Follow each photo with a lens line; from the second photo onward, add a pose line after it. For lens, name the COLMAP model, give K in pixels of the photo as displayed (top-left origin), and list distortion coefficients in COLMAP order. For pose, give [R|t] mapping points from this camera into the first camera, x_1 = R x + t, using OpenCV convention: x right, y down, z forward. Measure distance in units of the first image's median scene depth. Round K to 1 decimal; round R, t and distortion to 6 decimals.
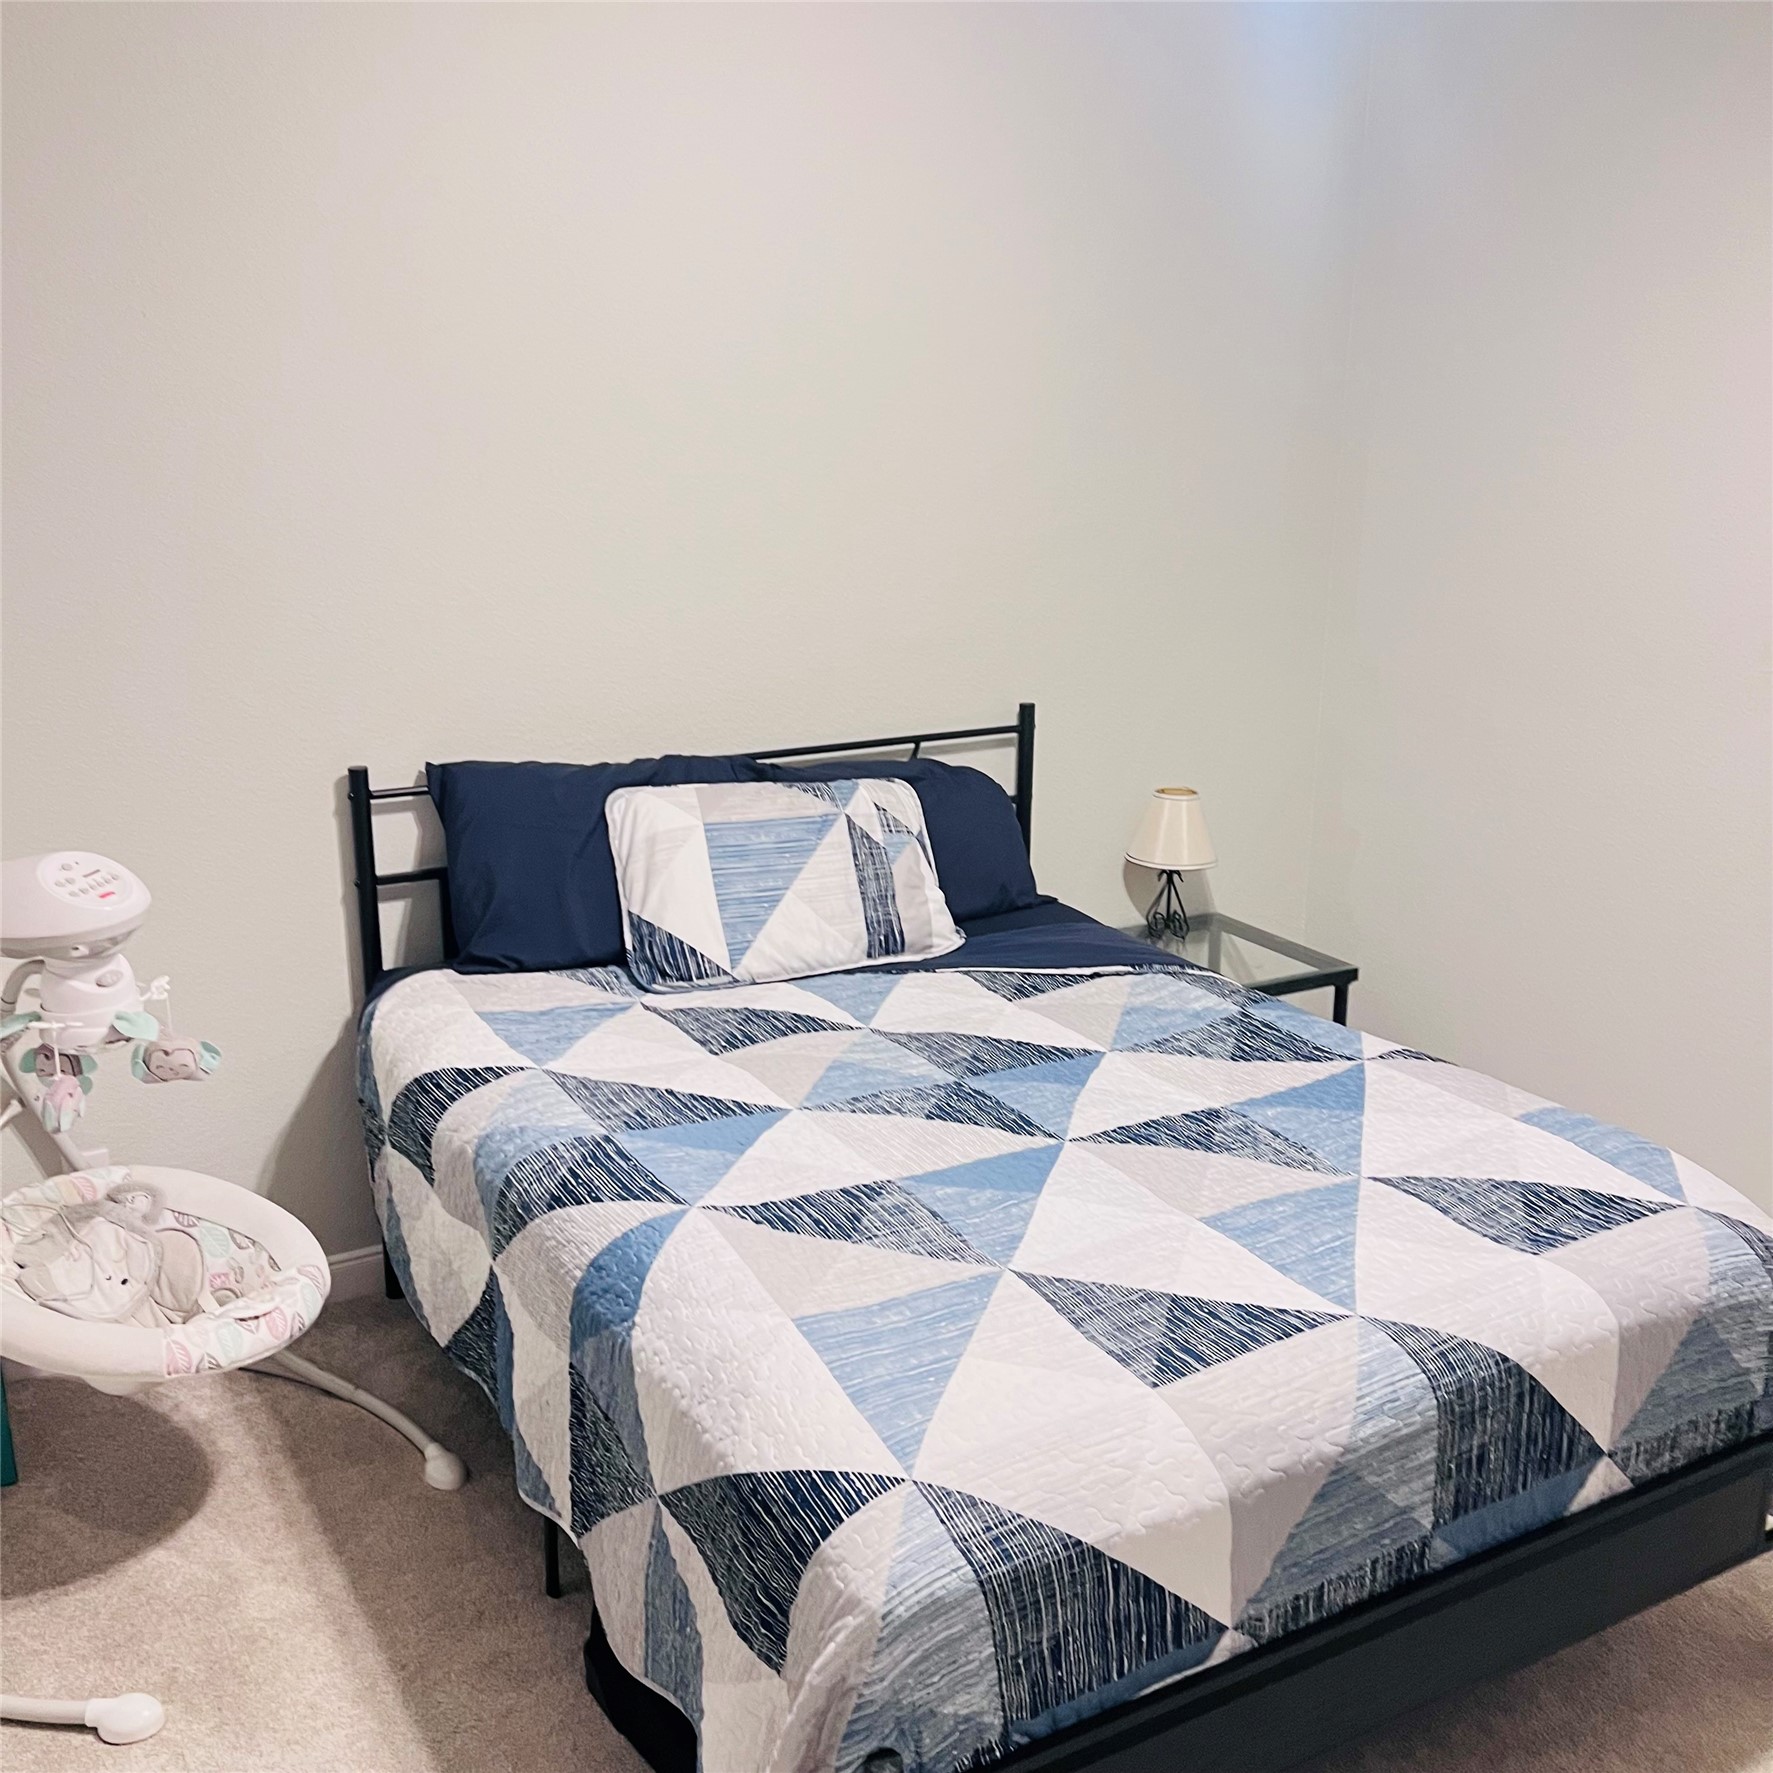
lens RADIAL K [[1778.5, 0, 875.9], [0, 1778.5, 875.4], [0, 0, 1]] dist [0.050745, 0.000000]
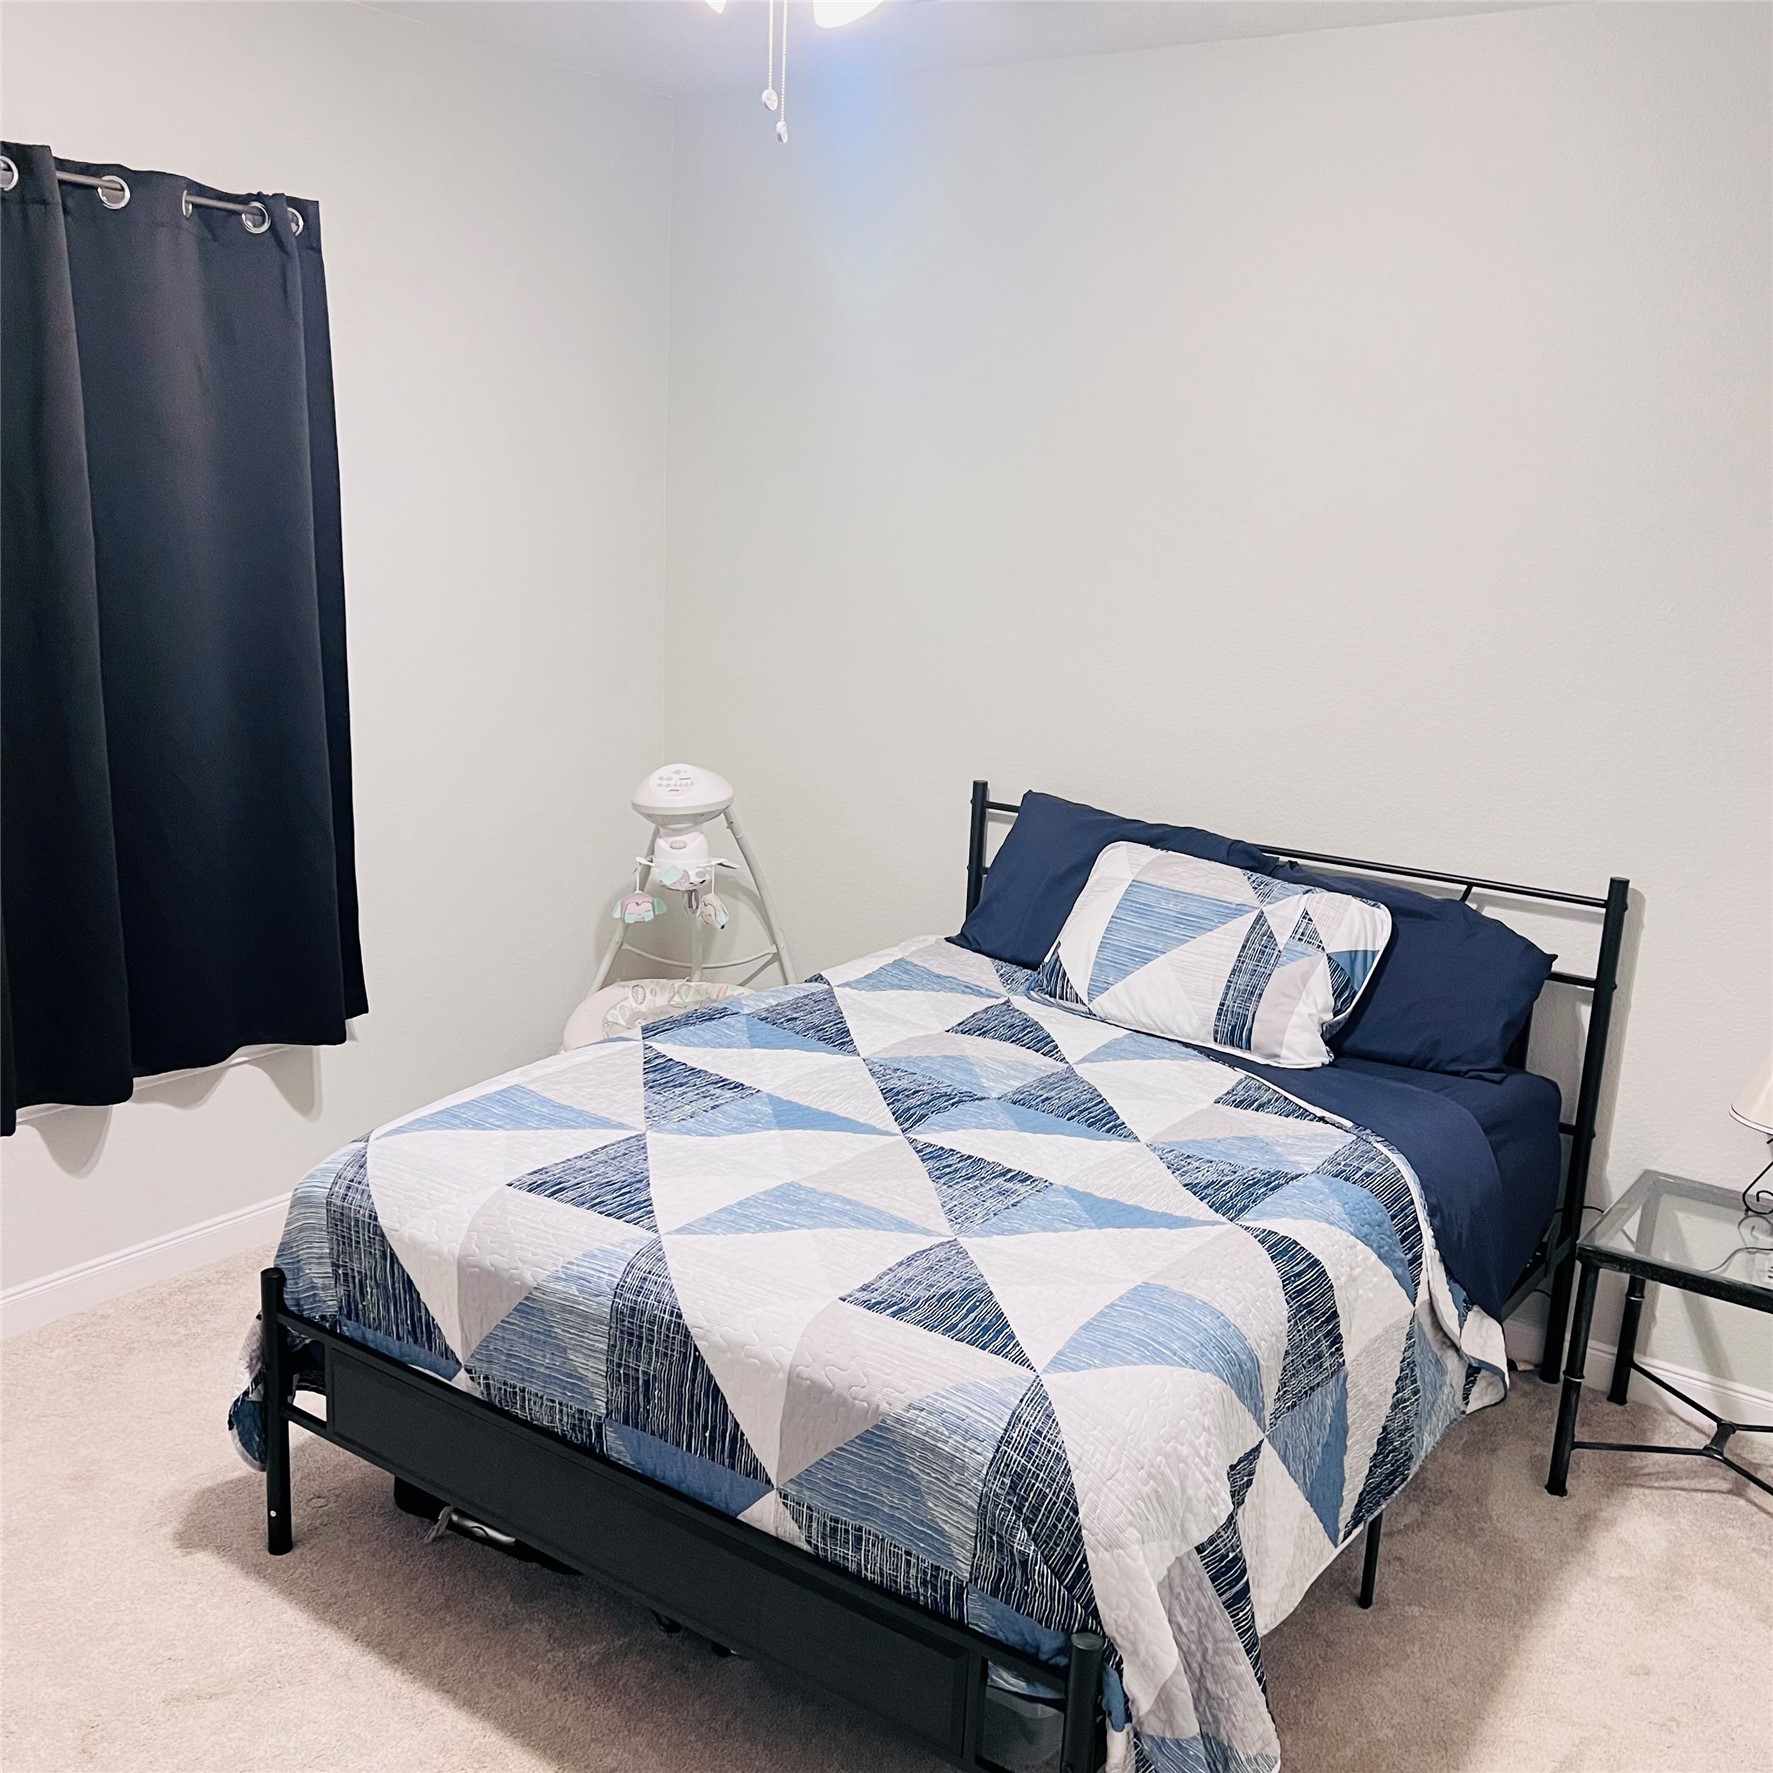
lens RADIAL K [[1778.5, 0, 870.5], [0, 1778.5, 897.0], [0, 0, 1]] dist [0.050745, 0.000000]
pose [[0.420162, 0.212252, -0.882277, 1.085237], [-0.288343, 0.953100, 0.091974, -0.096496], [0.860420, 0.215754, 0.461658, 0.430891]]
